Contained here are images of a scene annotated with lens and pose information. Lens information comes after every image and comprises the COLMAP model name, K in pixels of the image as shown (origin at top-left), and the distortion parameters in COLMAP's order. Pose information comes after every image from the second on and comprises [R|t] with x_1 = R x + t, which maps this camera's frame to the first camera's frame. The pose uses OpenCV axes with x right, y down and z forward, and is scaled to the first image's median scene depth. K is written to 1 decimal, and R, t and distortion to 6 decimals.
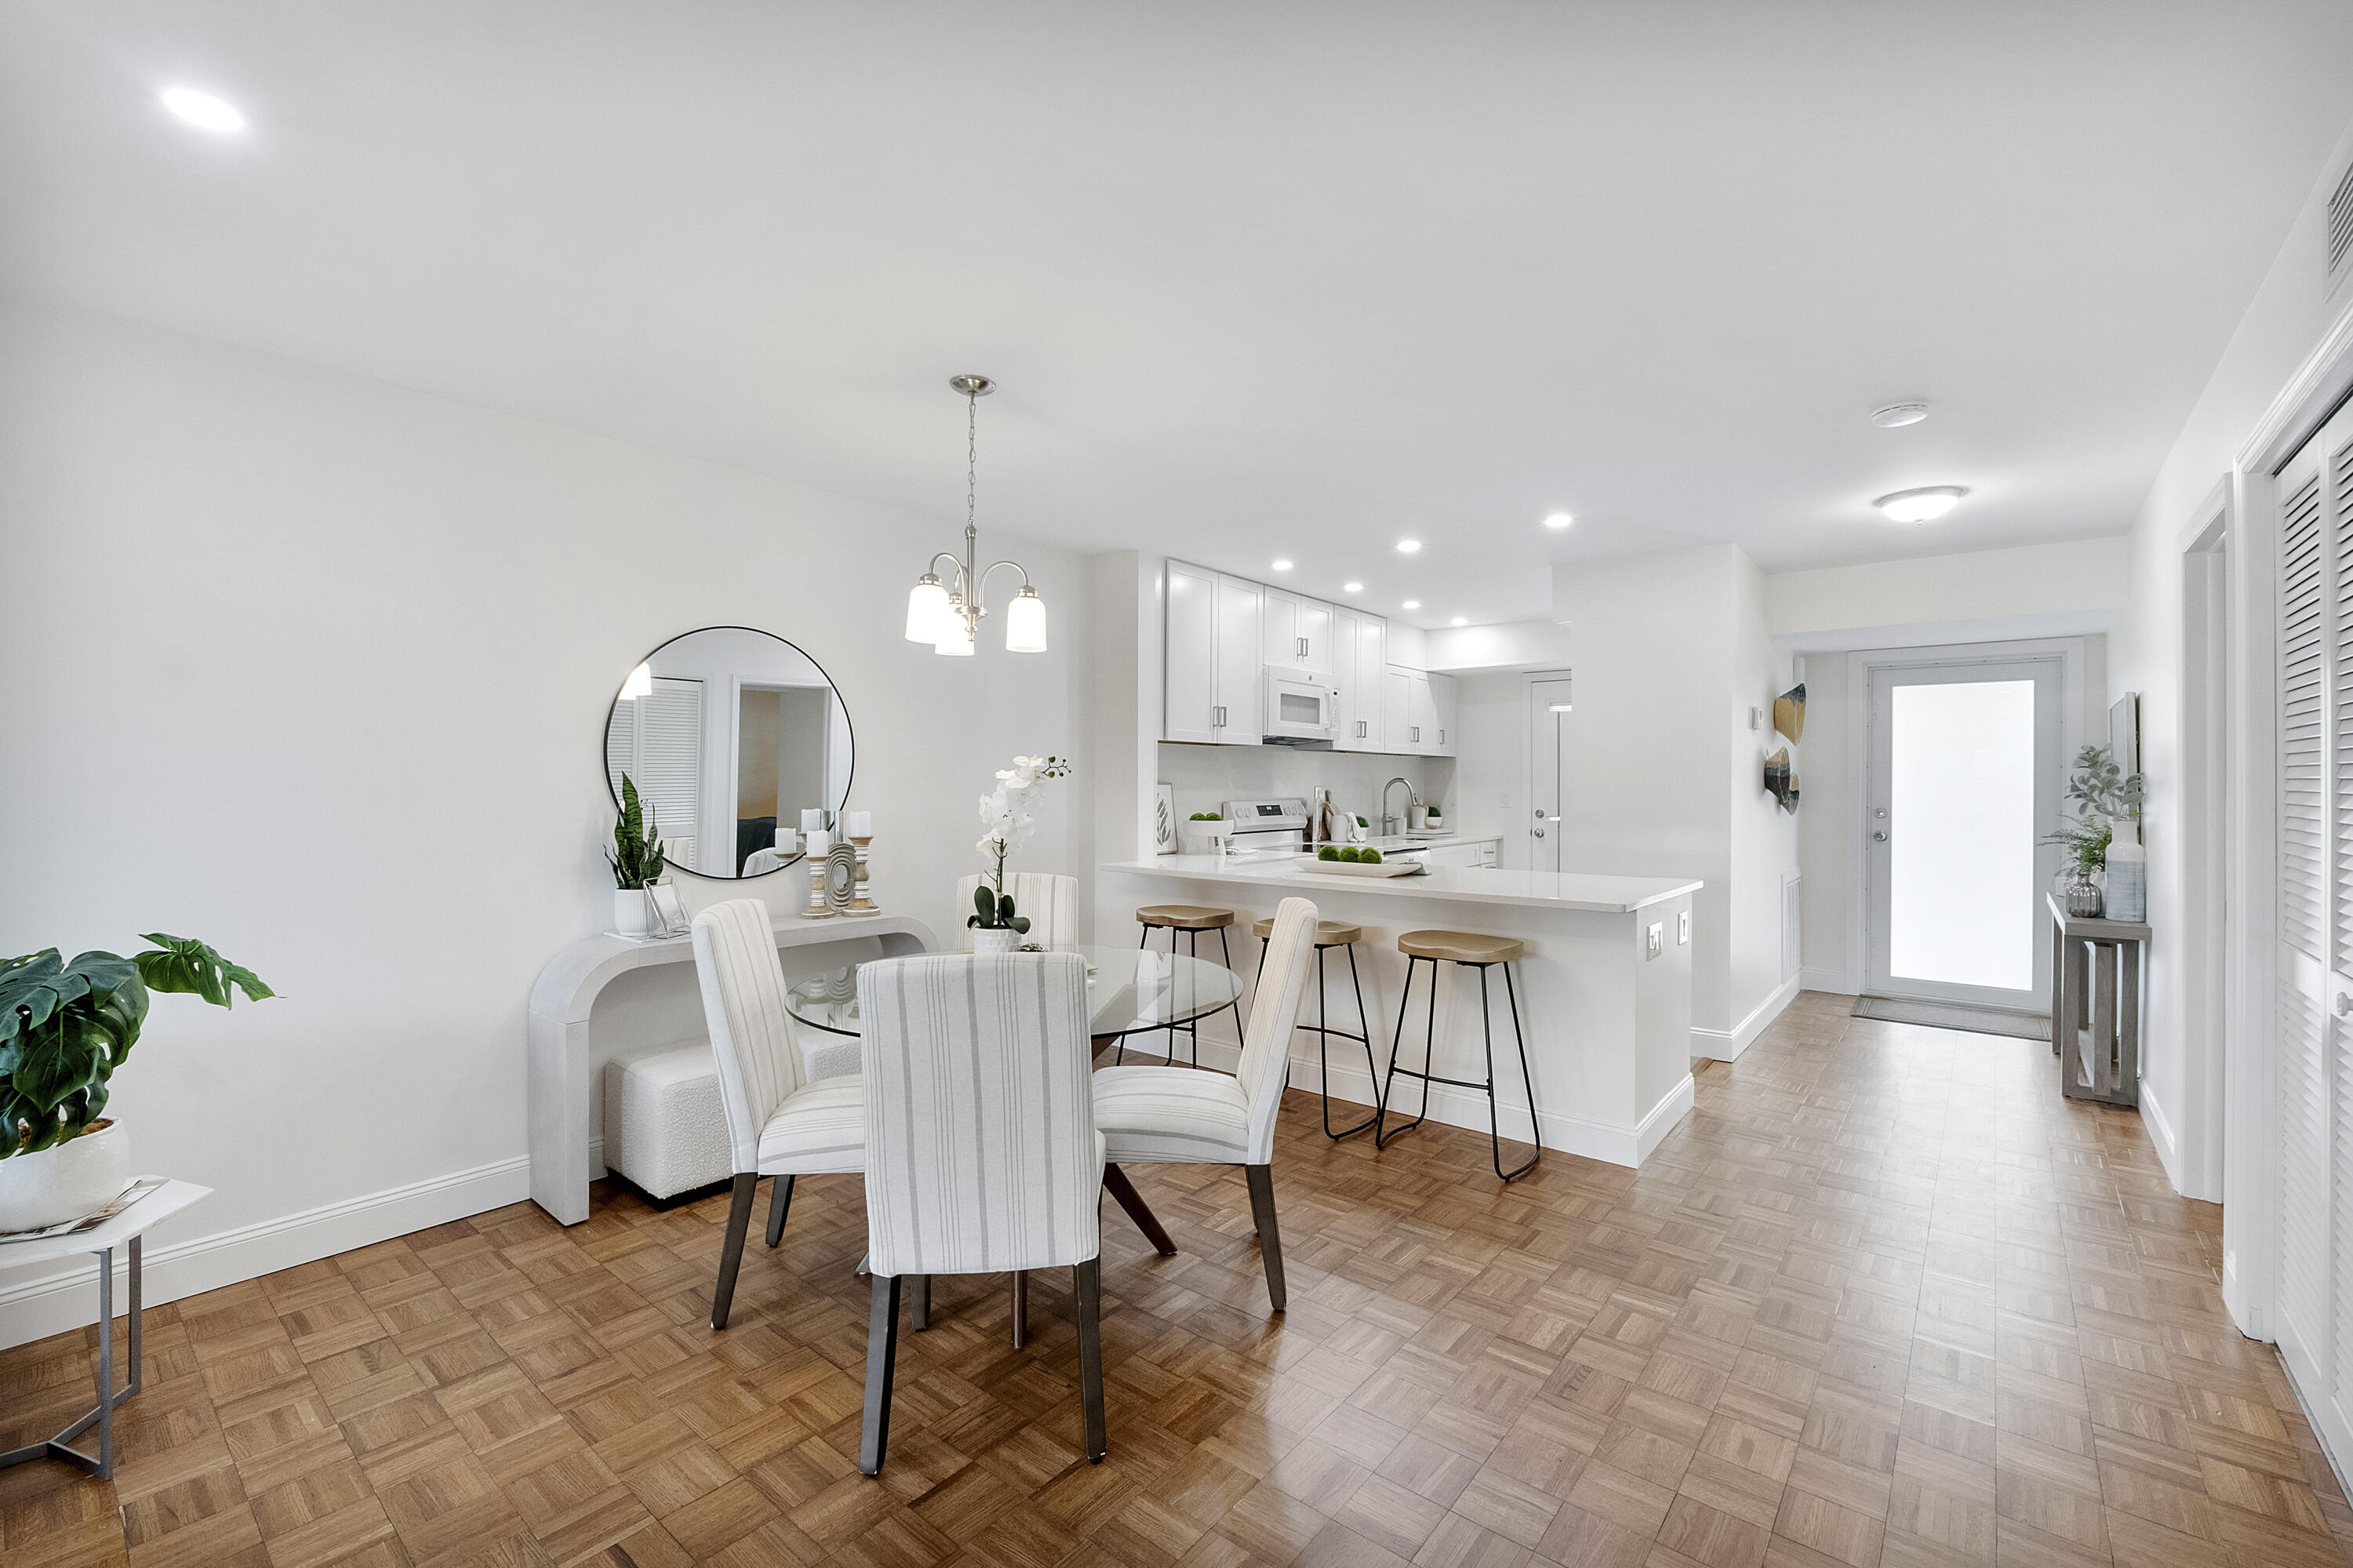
lens RADIAL K [[991.0, 0, 1176.6], [0, 991.0, 777.5], [0, 0, 1]] dist [-0.000433, -0.000211]
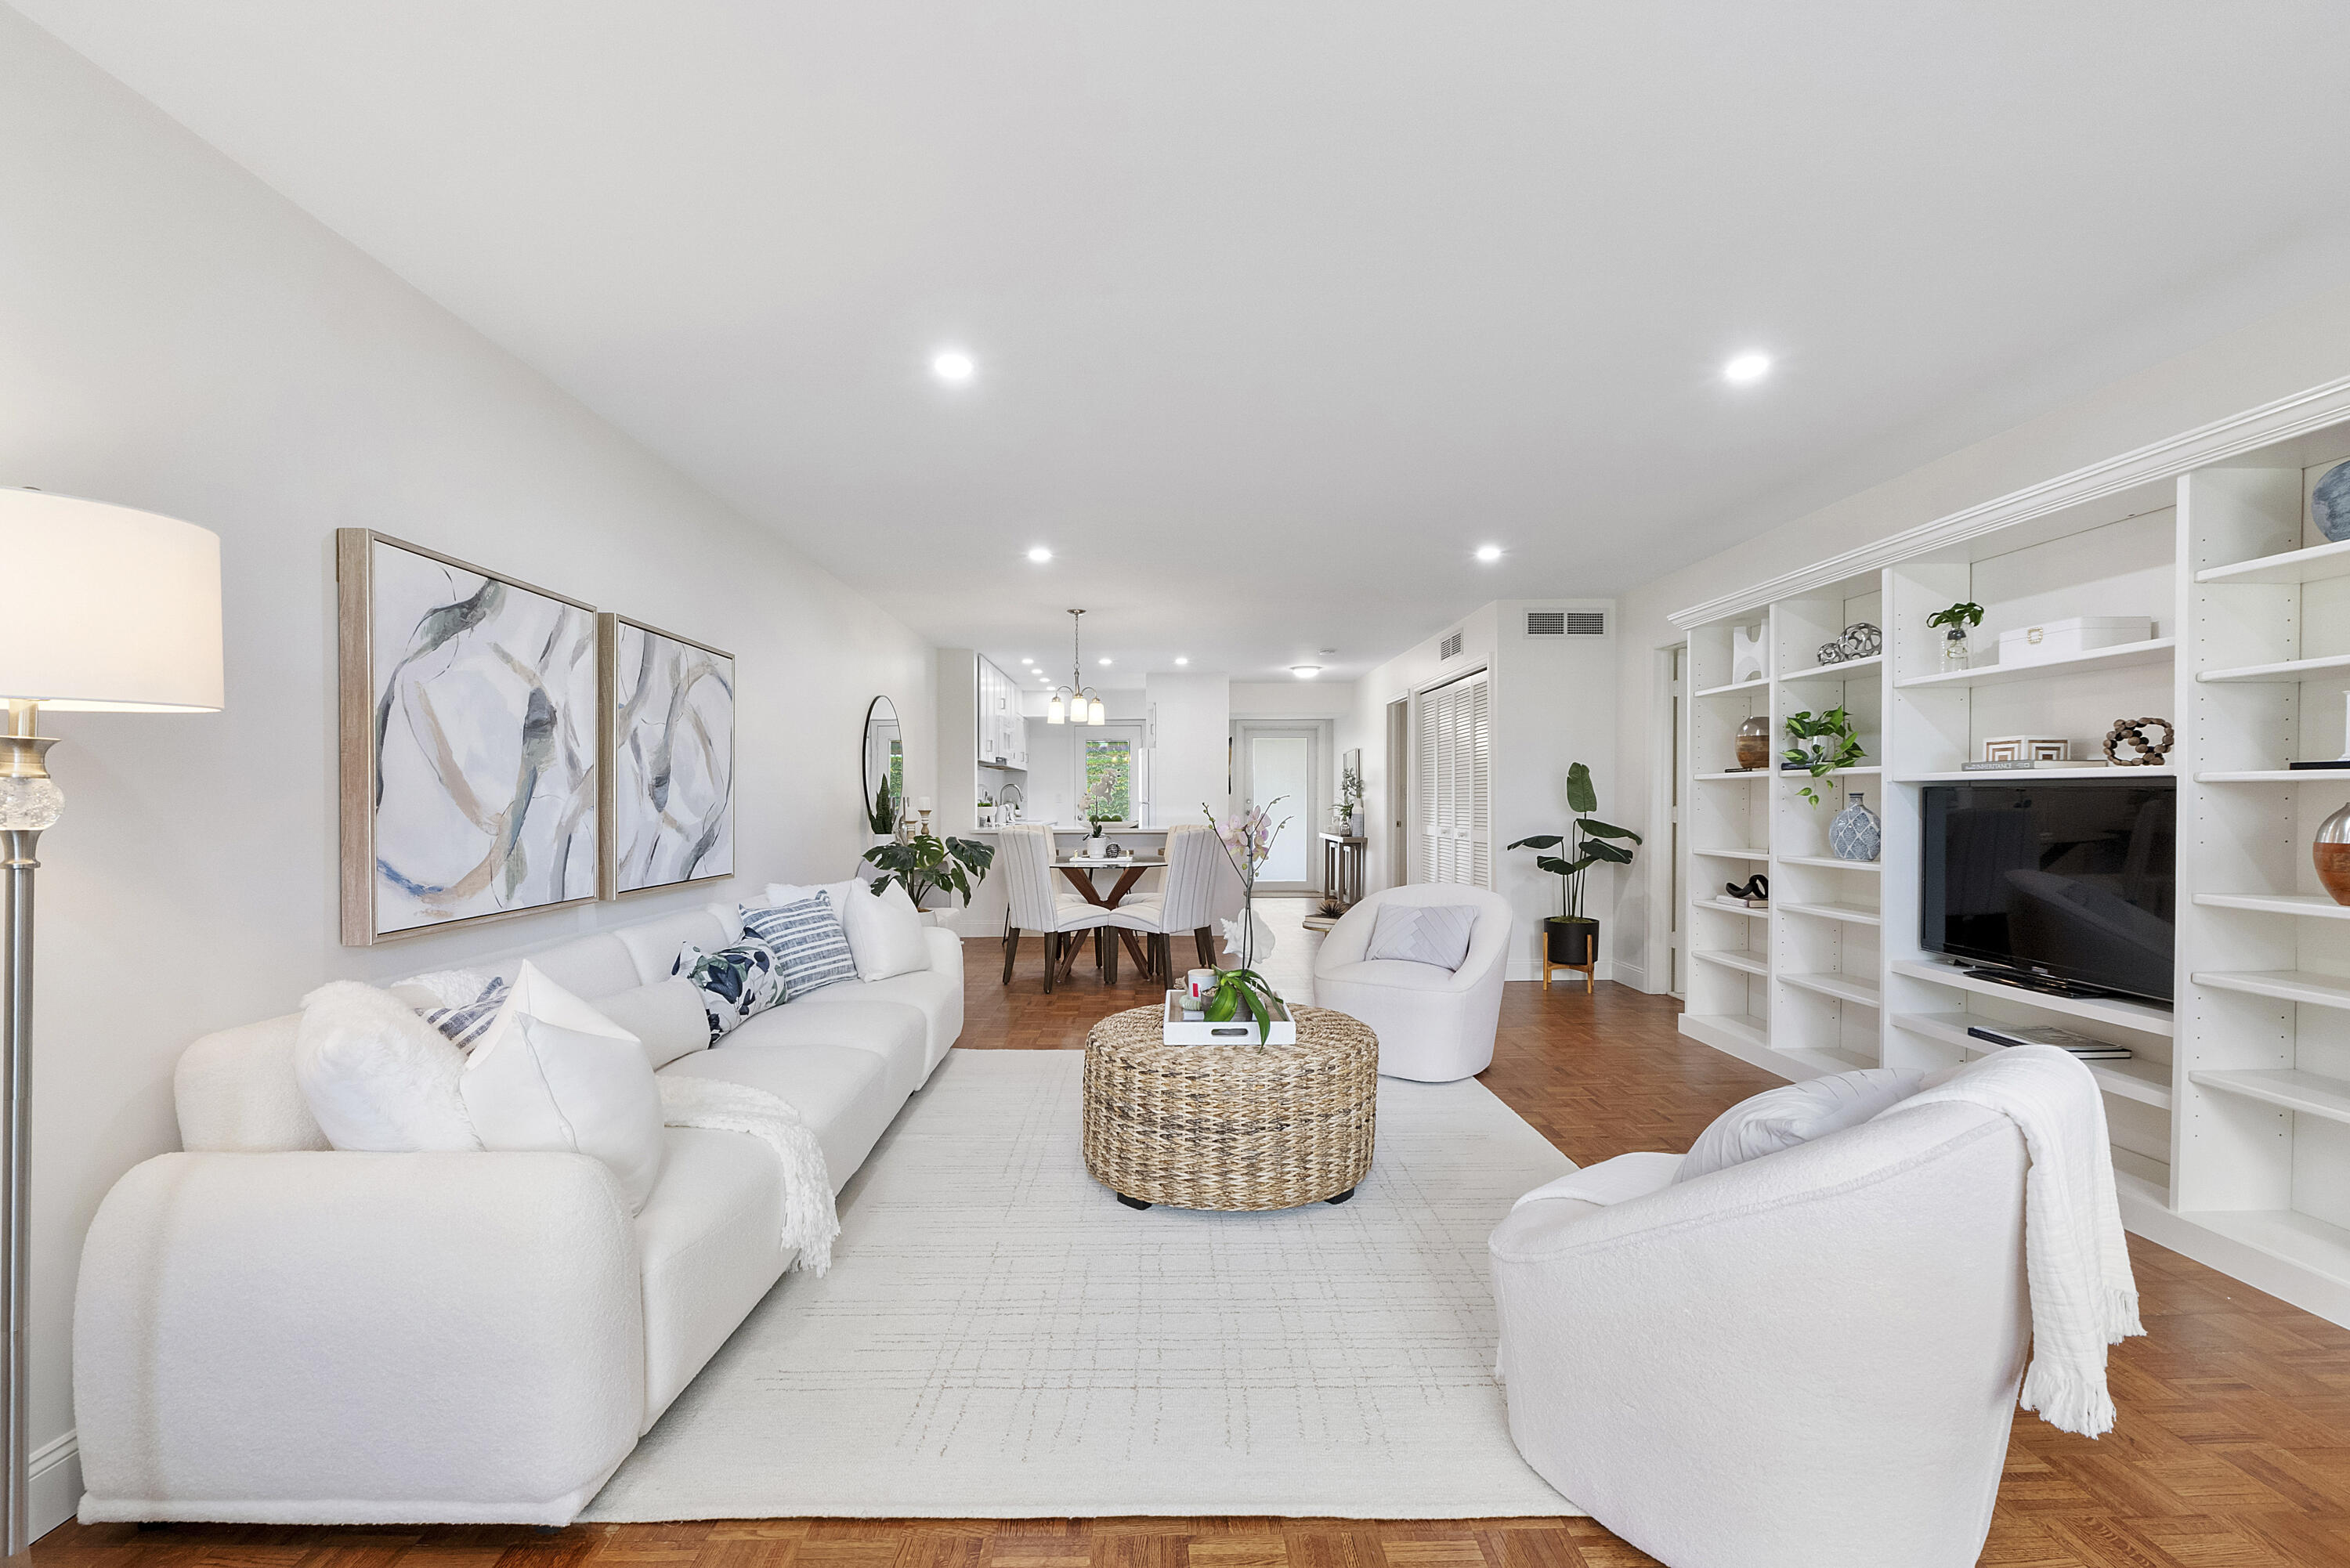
lens RADIAL K [[1021.3, 0, 1175.0], [0, 1021.3, 784.0], [0, 0, 1]] dist [-0.010061, -0.000203]
pose [[0.757642, 0.003284, 0.652662, -0.823483], [0.001035, 0.999980, -0.006234, 0.016068], [-0.652669, 0.005398, 0.757624, -0.512804]]
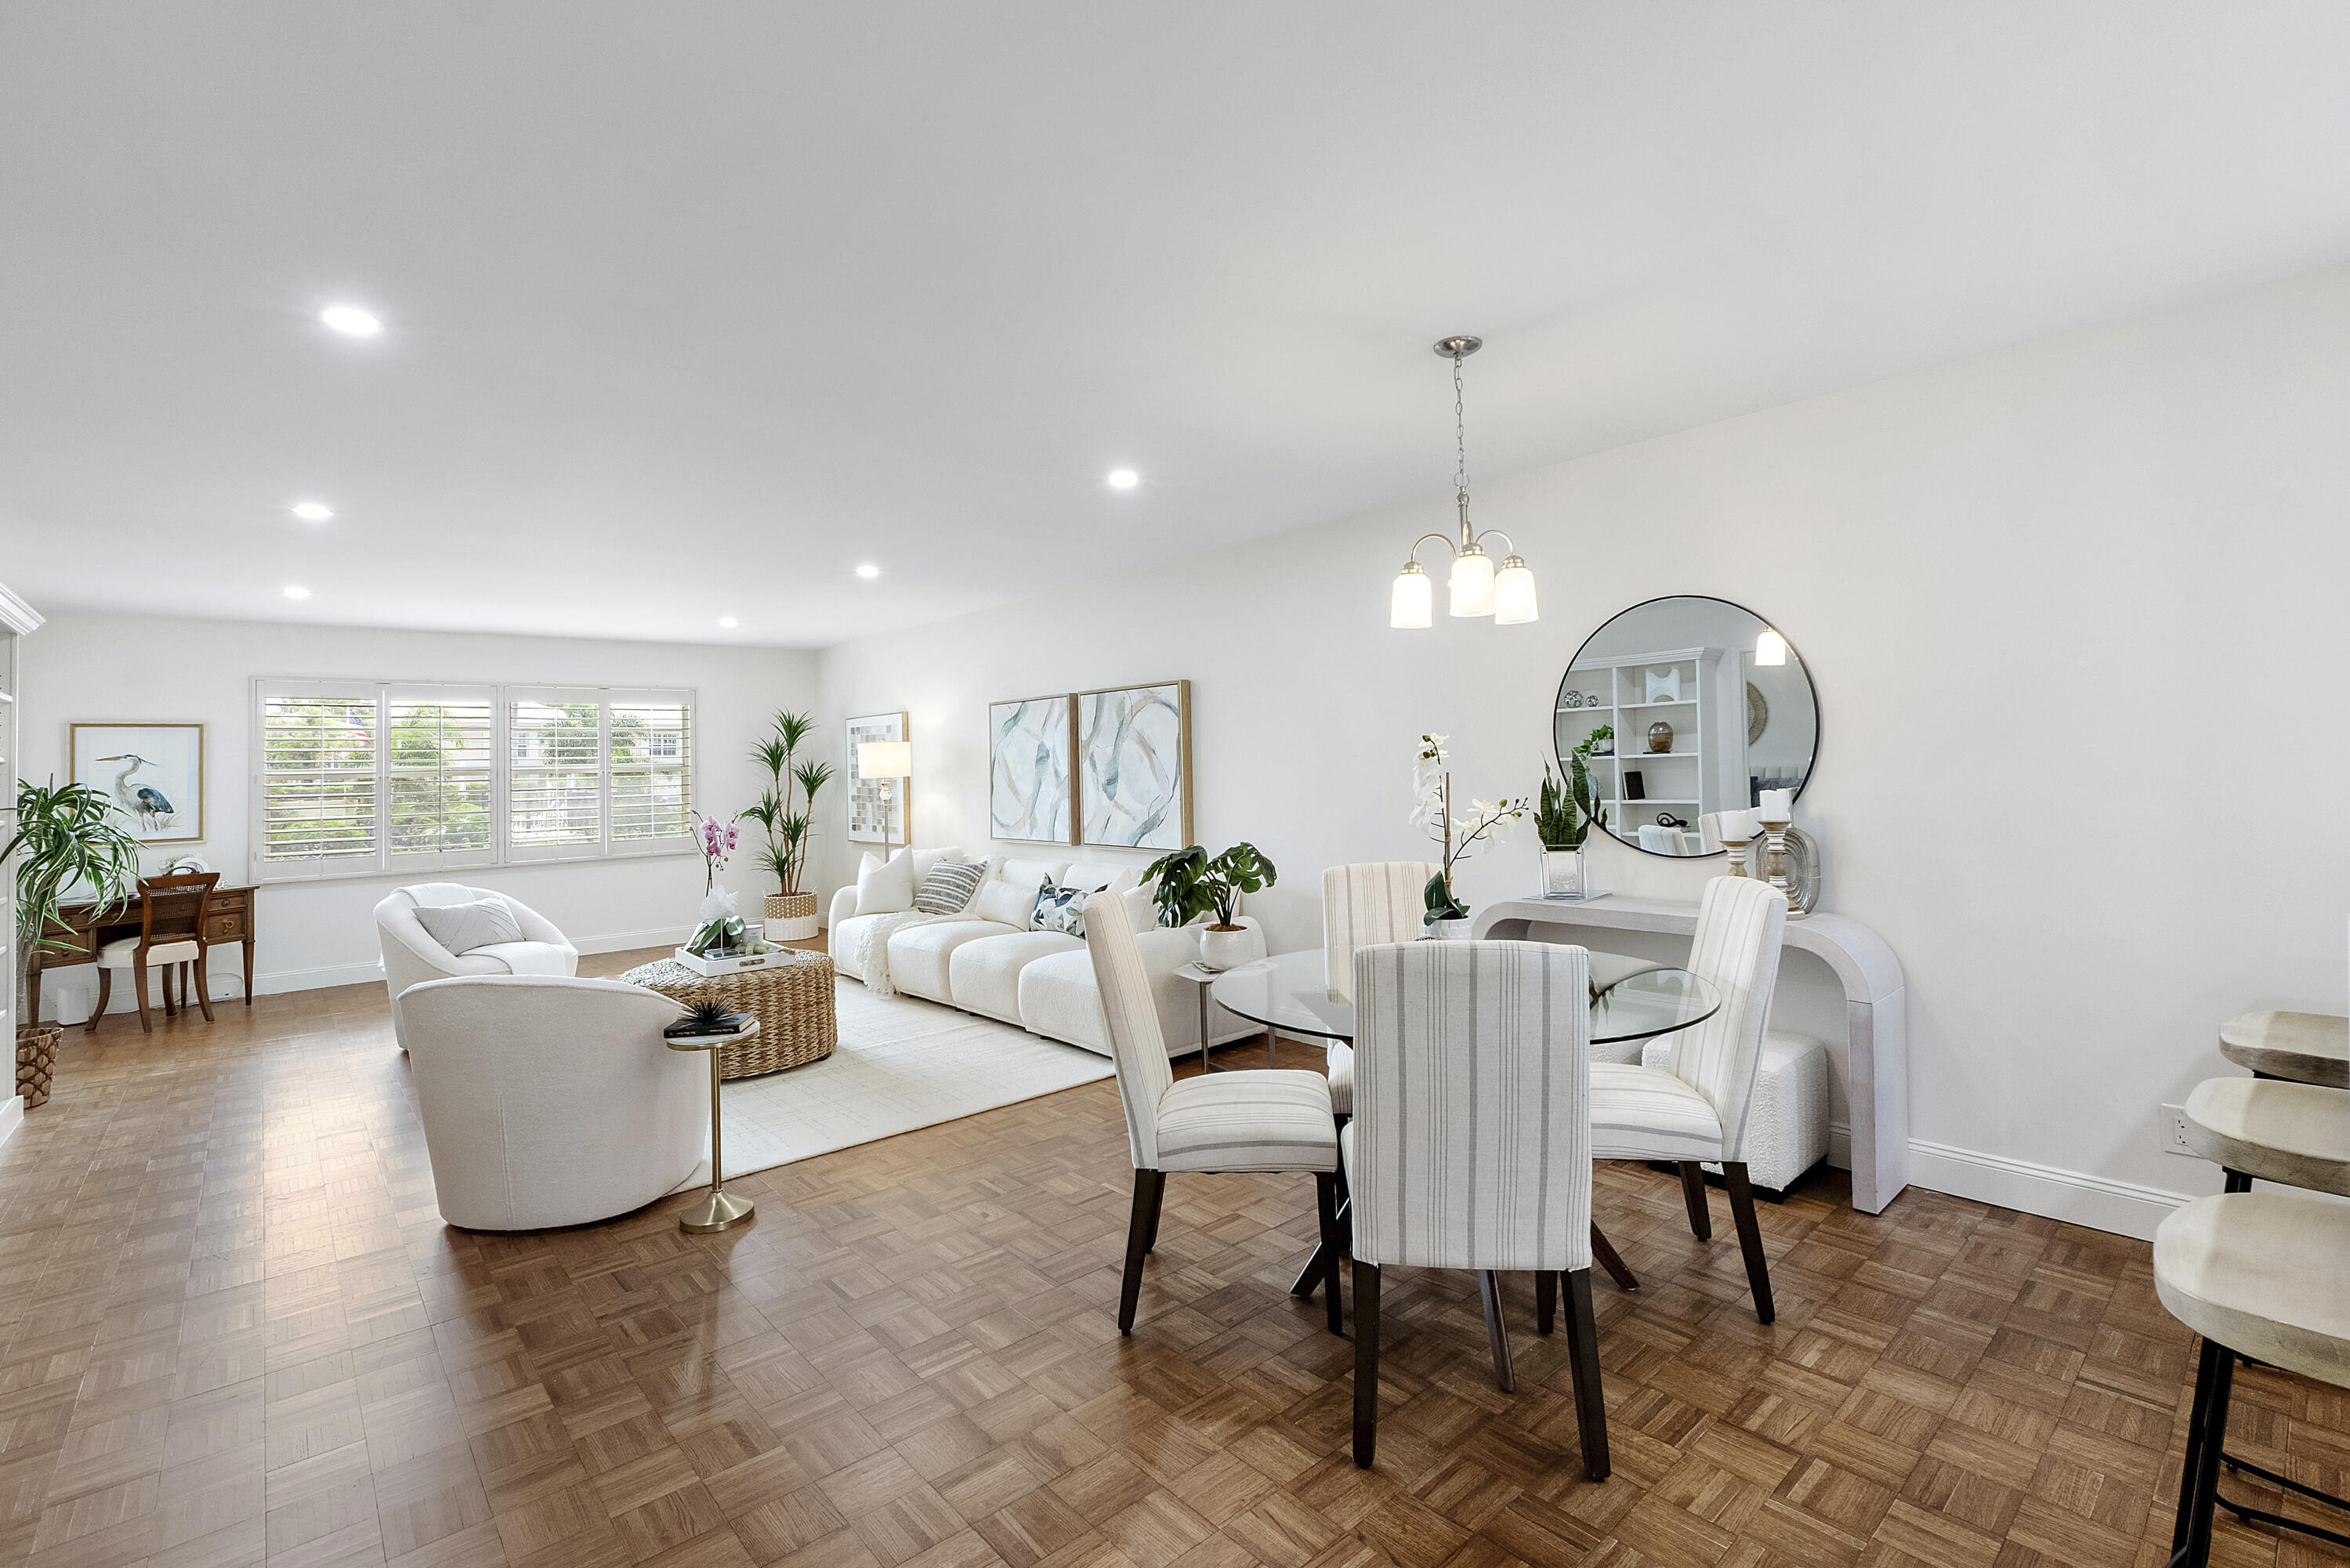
lens RADIAL K [[1061.3, 0, 1199.0], [0, 1061.3, 735.9], [0, 0, 1]] dist [-0.000943, -0.000570]
pose [[-0.155128, -0.028358, -0.987487, 0.418208], [0.033205, 0.998873, -0.033902, 0.003030], [0.987336, -0.038049, -0.154011, 0.449841]]
